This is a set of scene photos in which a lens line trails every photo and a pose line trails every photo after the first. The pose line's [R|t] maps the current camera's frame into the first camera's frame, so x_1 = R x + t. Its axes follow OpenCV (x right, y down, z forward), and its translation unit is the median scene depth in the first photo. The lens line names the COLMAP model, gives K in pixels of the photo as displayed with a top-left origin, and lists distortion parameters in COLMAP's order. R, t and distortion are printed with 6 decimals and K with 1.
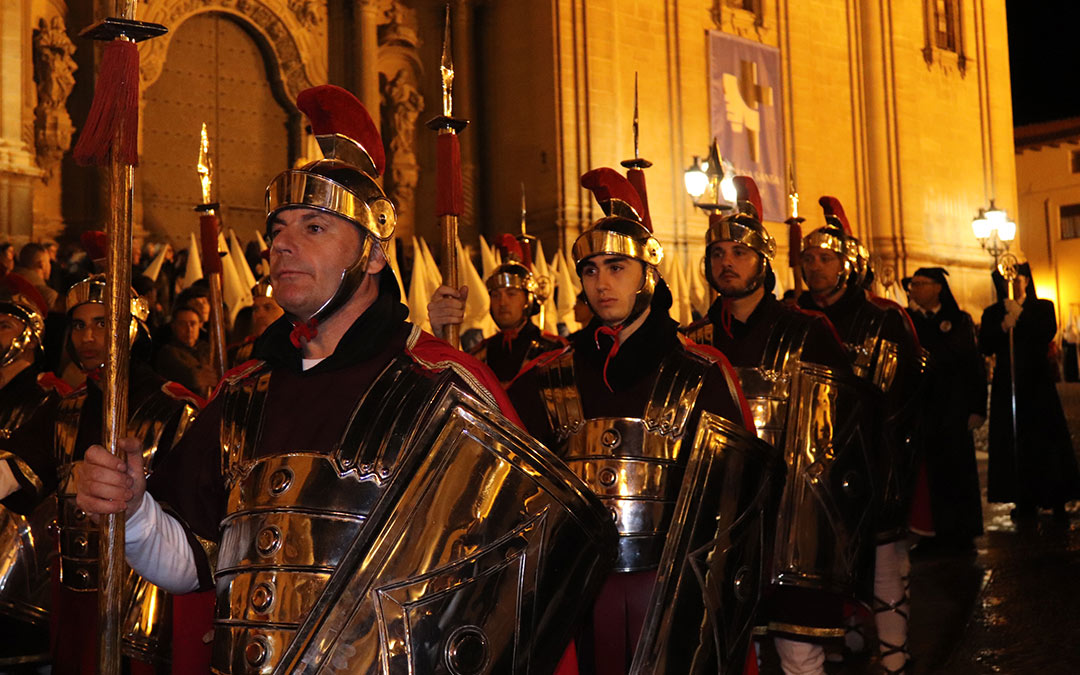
lens RADIAL K [[1646.3, 0, 574.0], [0, 1646.3, 306.0], [0, 0, 1]] dist [-0.002967, 0.020093]
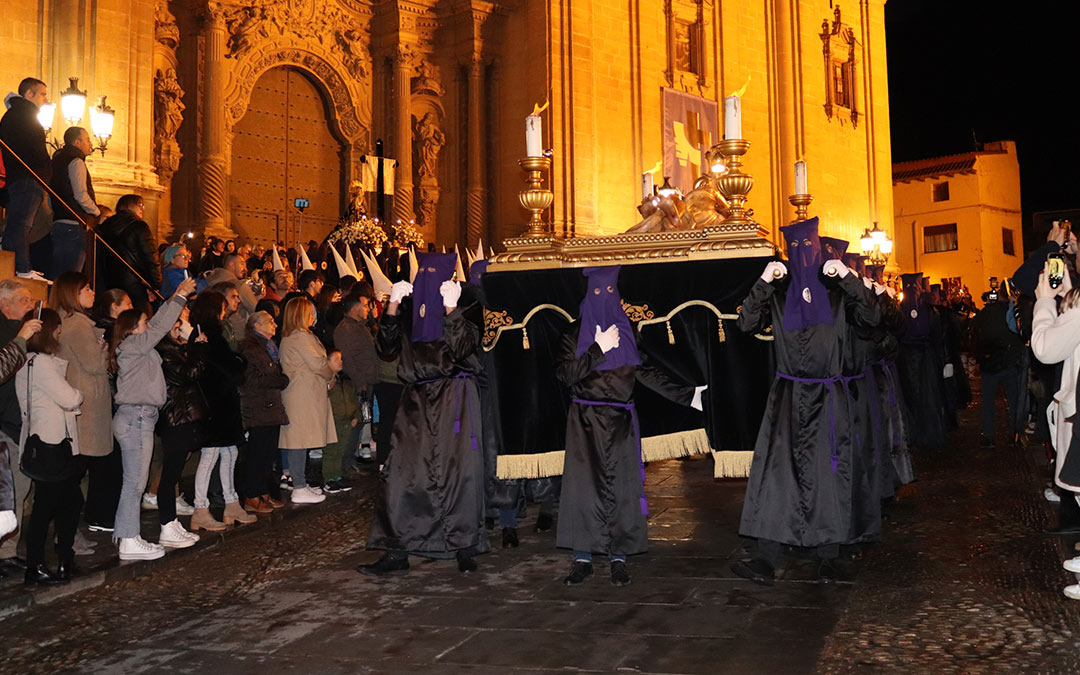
lens RADIAL K [[1339.0, 0, 577.3], [0, 1339.0, 303.8], [0, 0, 1]] dist [-0.069418, 0.067714]
pose [[0.999125, 0.019342, 0.037083, -0.023641], [-0.019527, 0.999799, 0.004636, -0.000411], [-0.036986, -0.005356, 0.999301, -0.056338]]
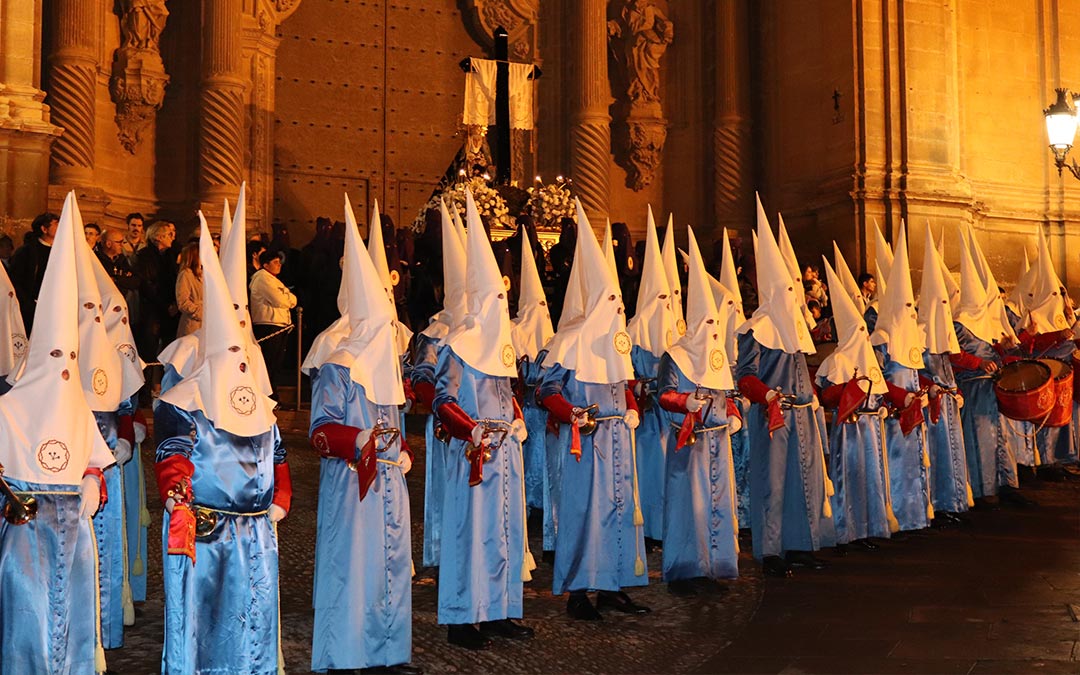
lens RADIAL K [[1853.8, 0, 535.8], [0, 1853.8, 294.1], [0, 0, 1]] dist [0.009080, 0.042024]
pose [[0.961987, -0.003647, -0.273071, 0.070278], [0.000908, 0.999948, -0.010154, -0.001298], [0.273094, 0.009520, 0.961940, 0.211744]]
